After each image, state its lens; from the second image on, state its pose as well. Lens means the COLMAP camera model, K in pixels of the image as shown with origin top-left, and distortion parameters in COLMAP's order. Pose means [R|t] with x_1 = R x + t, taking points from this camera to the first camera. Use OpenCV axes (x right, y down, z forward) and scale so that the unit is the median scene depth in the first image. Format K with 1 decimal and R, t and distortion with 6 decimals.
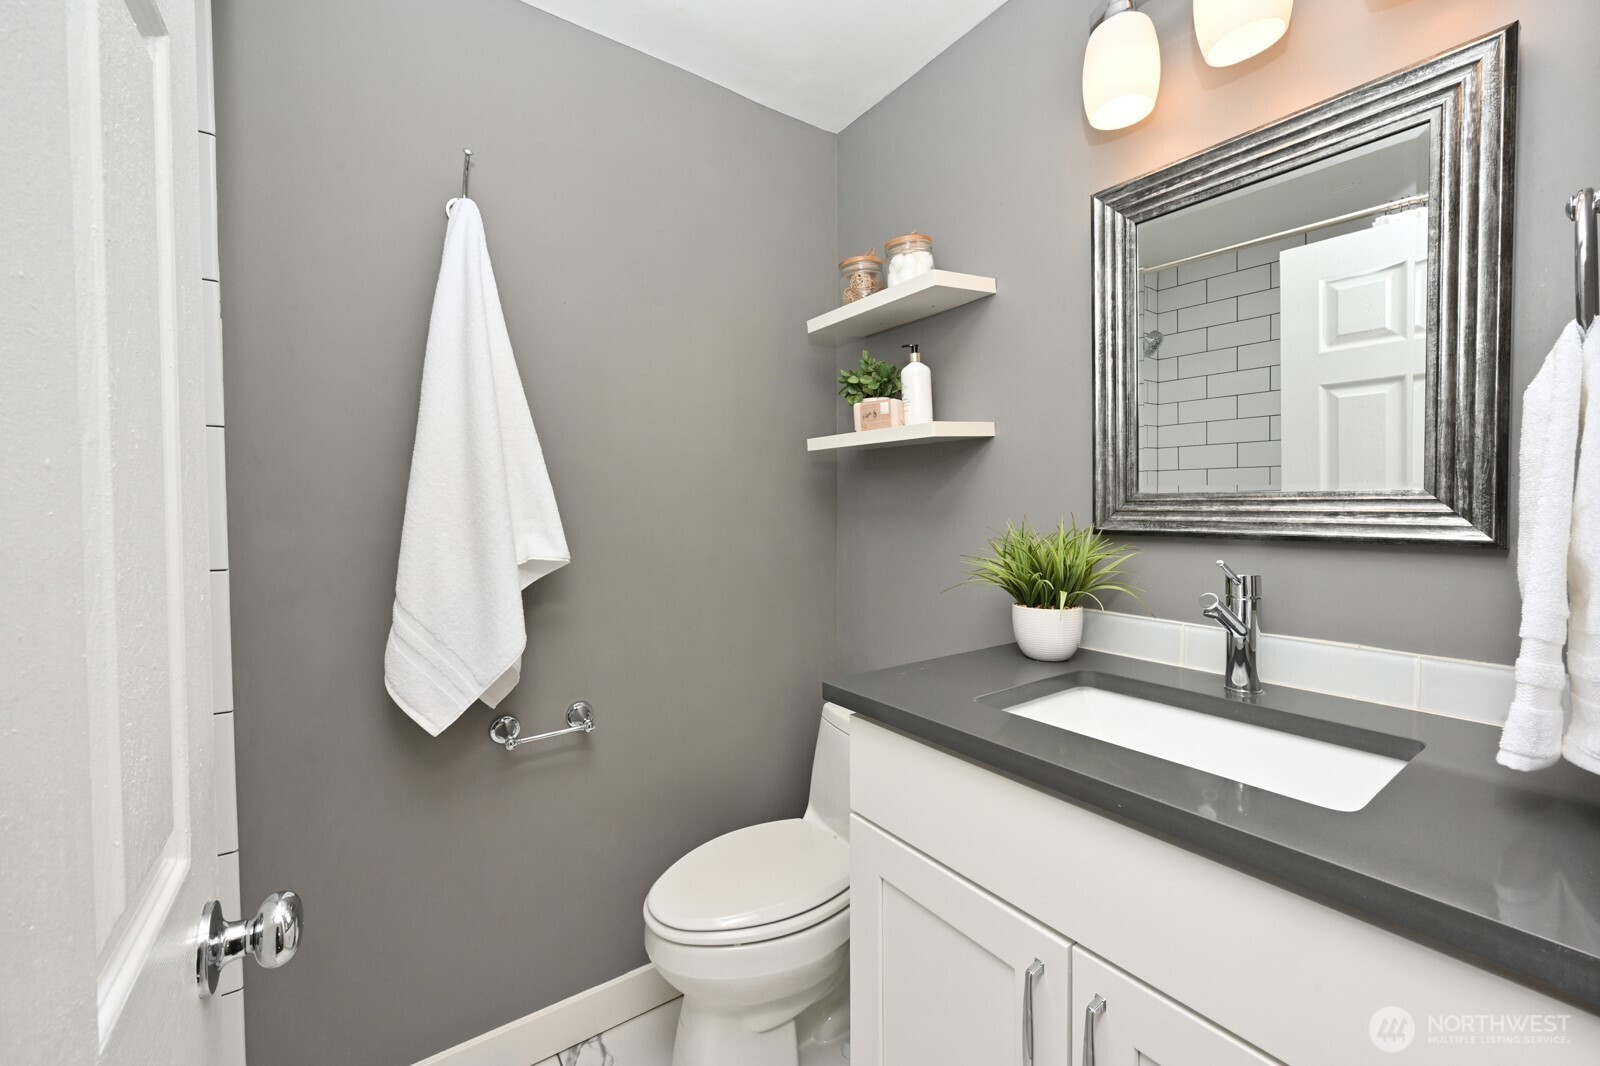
lens RADIAL K [[647.0, 0, 793.1], [0, 647.0, 518.6], [0, 0, 1]] dist [-0.002200, 0.000237]
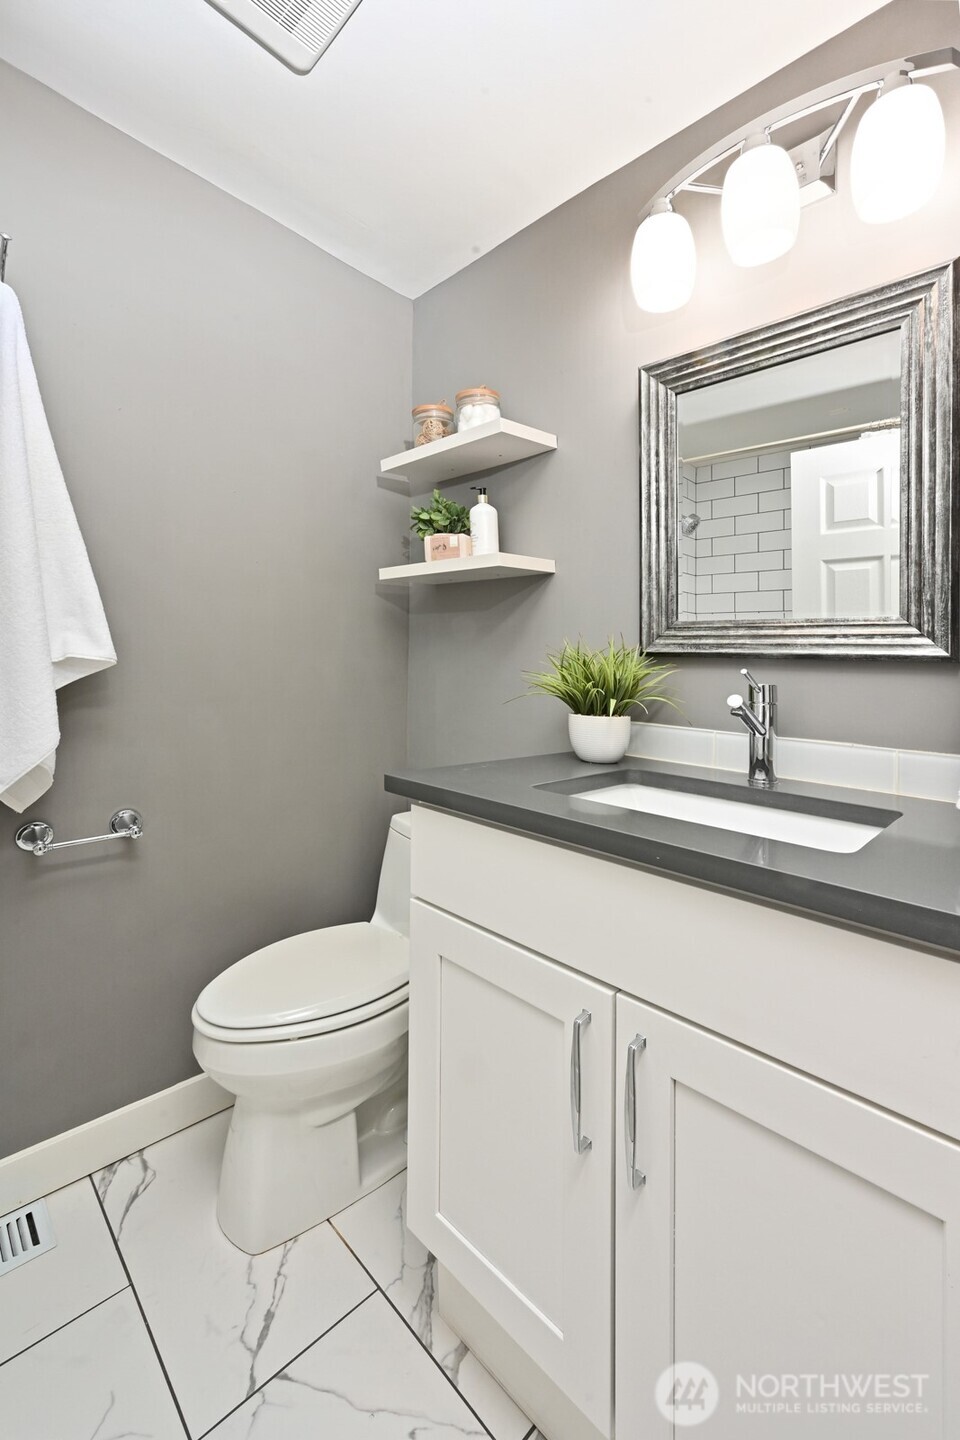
lens RADIAL K [[582.3, 0, 493.1], [0, 582.3, 723.8], [0, 0, 1]] dist [-0.002200, 0.000237]
pose [[0.985318, -0.001042, 0.170729, 0.048795], [0.001879, 0.999987, -0.004743, 0.151569], [-0.170721, 0.004994, 0.985307, 0.065136]]
